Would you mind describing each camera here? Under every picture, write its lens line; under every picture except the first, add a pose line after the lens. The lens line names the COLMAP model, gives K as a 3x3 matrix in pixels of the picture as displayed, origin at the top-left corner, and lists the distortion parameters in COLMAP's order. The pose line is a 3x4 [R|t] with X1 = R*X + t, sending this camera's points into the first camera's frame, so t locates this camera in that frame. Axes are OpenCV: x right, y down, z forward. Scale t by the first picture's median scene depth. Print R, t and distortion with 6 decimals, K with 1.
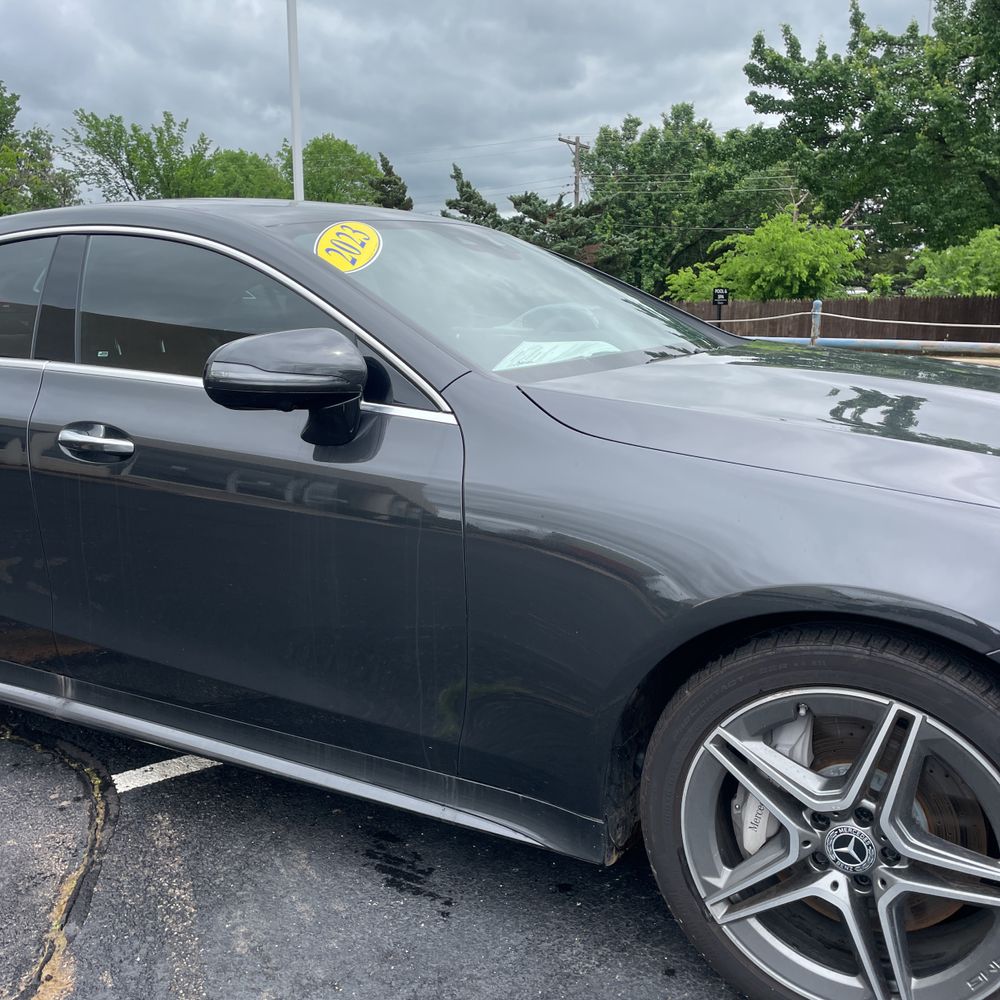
lens RADIAL K [[1001.6, 0, 511.8], [0, 1001.6, 498.2], [0, 0, 1]] dist [0.098592, -0.128612]
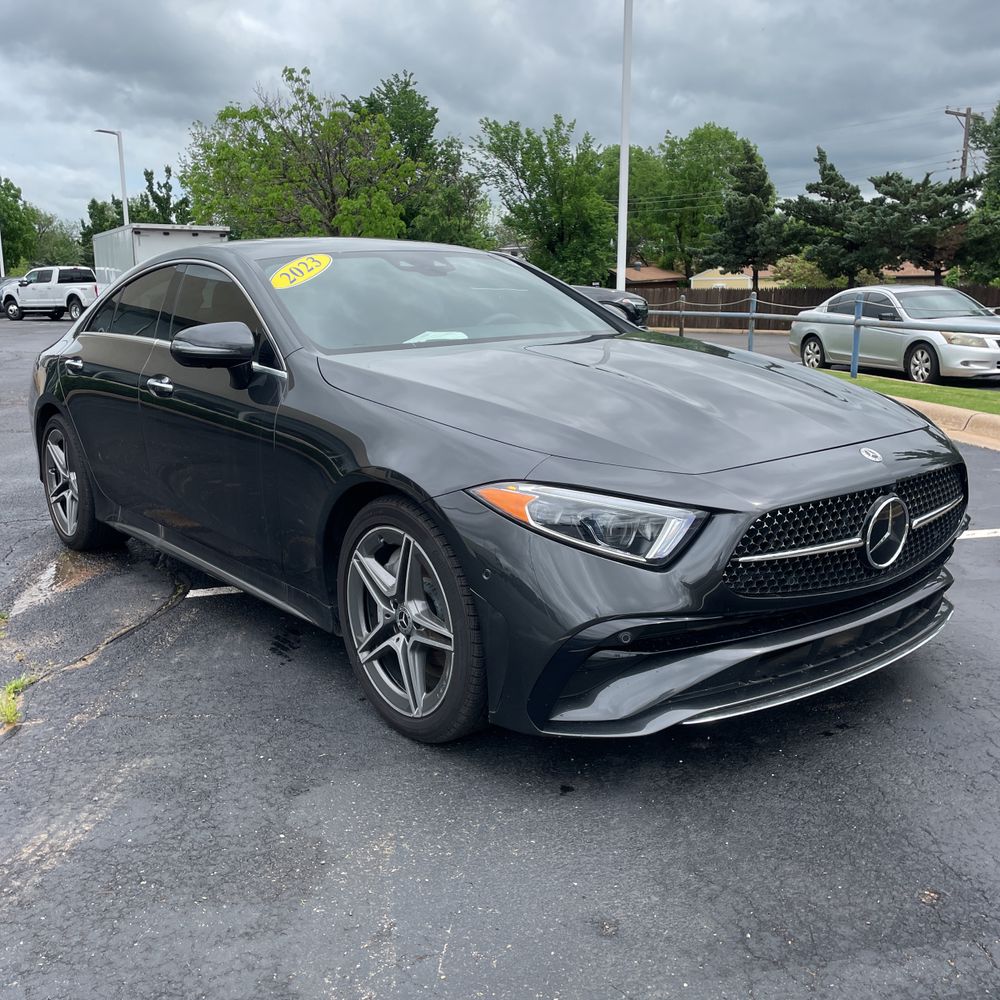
lens RADIAL K [[1001.6, 0, 511.8], [0, 1001.6, 498.2], [0, 0, 1]] dist [0.098592, -0.128612]
pose [[0.927927, 0.071992, -0.365745, 0.075391], [-0.067048, 0.997405, 0.026220, 0.004867], [0.366684, 0.000193, 0.930346, -0.037694]]
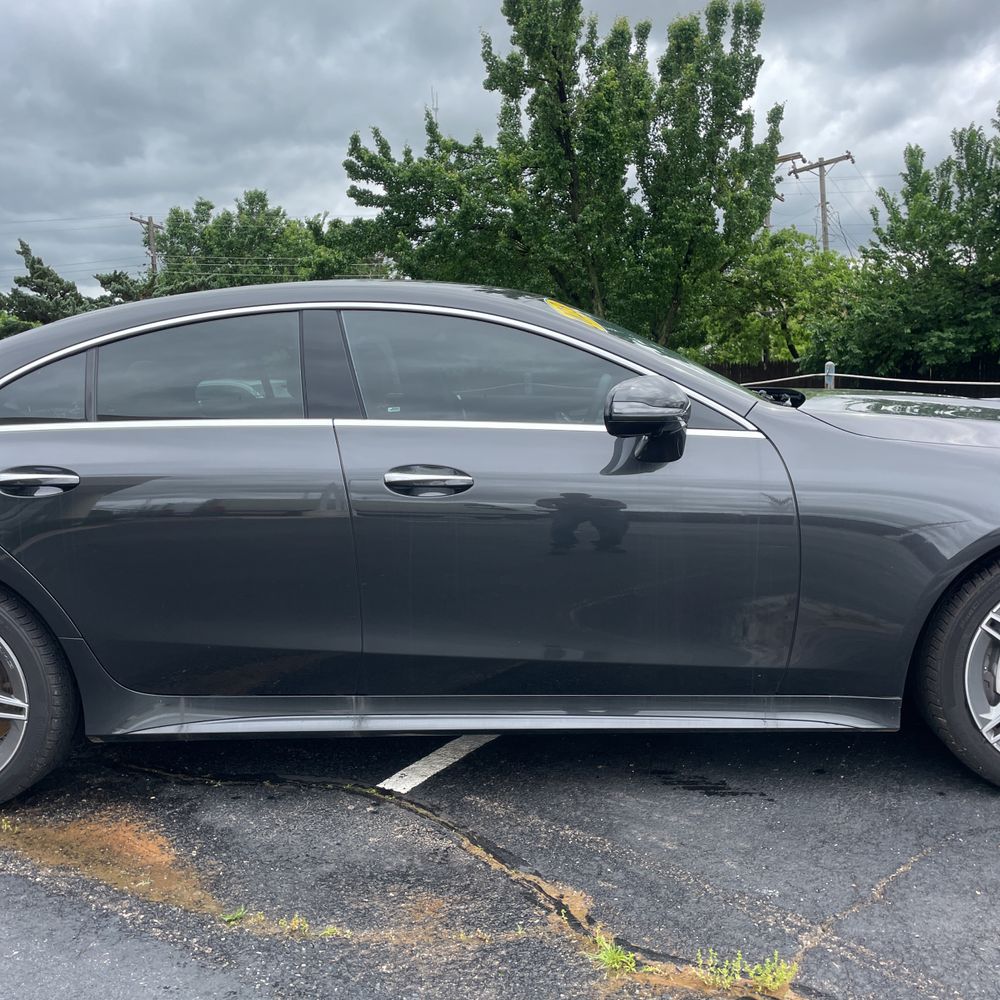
lens RADIAL K [[1006.6, 0, 507.3], [0, 1006.6, 502.0], [0, 0, 1]] dist [0.106705, -0.143522]
pose [[0.909727, -0.074729, 0.408426, -0.076491], [0.105146, 0.993070, -0.052500, 0.004059], [-0.401672, 0.090705, 0.911280, -0.011454]]
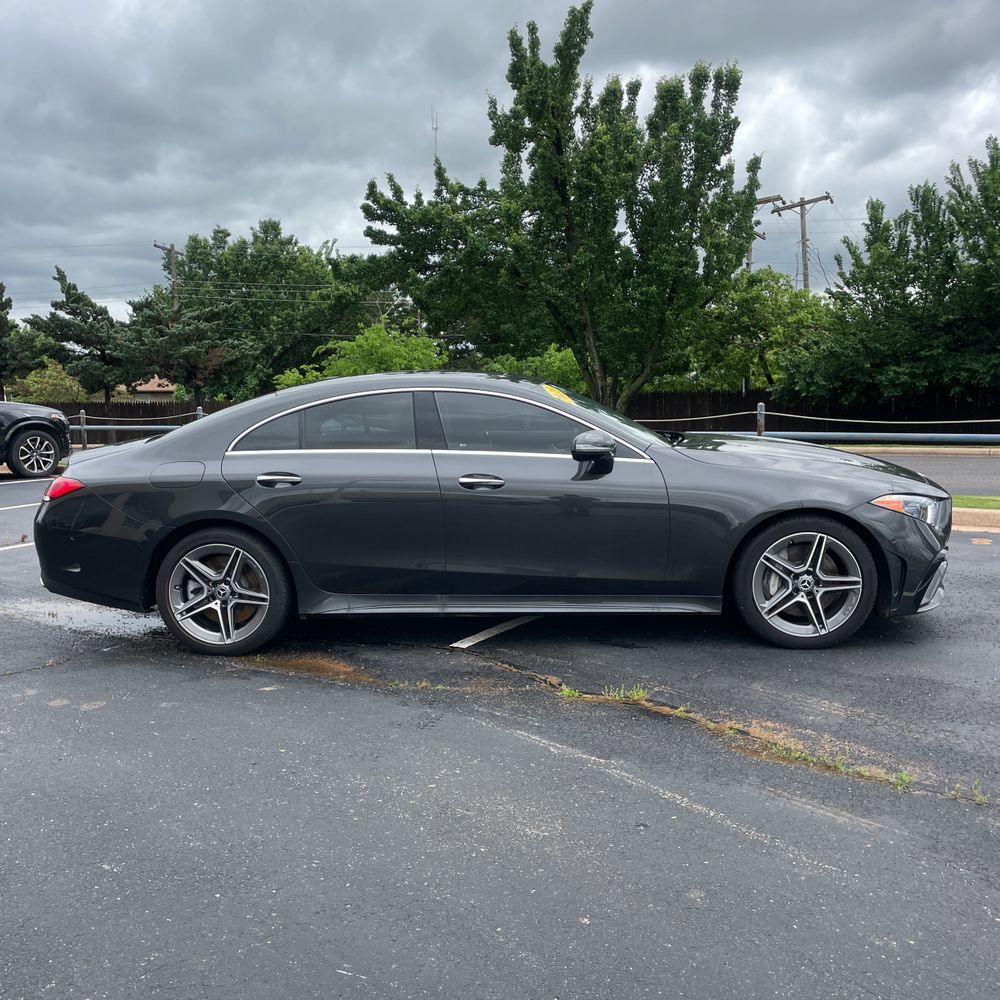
lens RADIAL K [[1009.8, 0, 500.0], [0, 1009.8, 500.0], [0, 0, 1]] dist [0.114543, -0.159189]
pose [[0.910948, -0.054020, 0.408969, -0.124556], [0.091008, 0.993279, -0.071514, 0.014727], [-0.402357, 0.102365, 0.909742, -0.106167]]
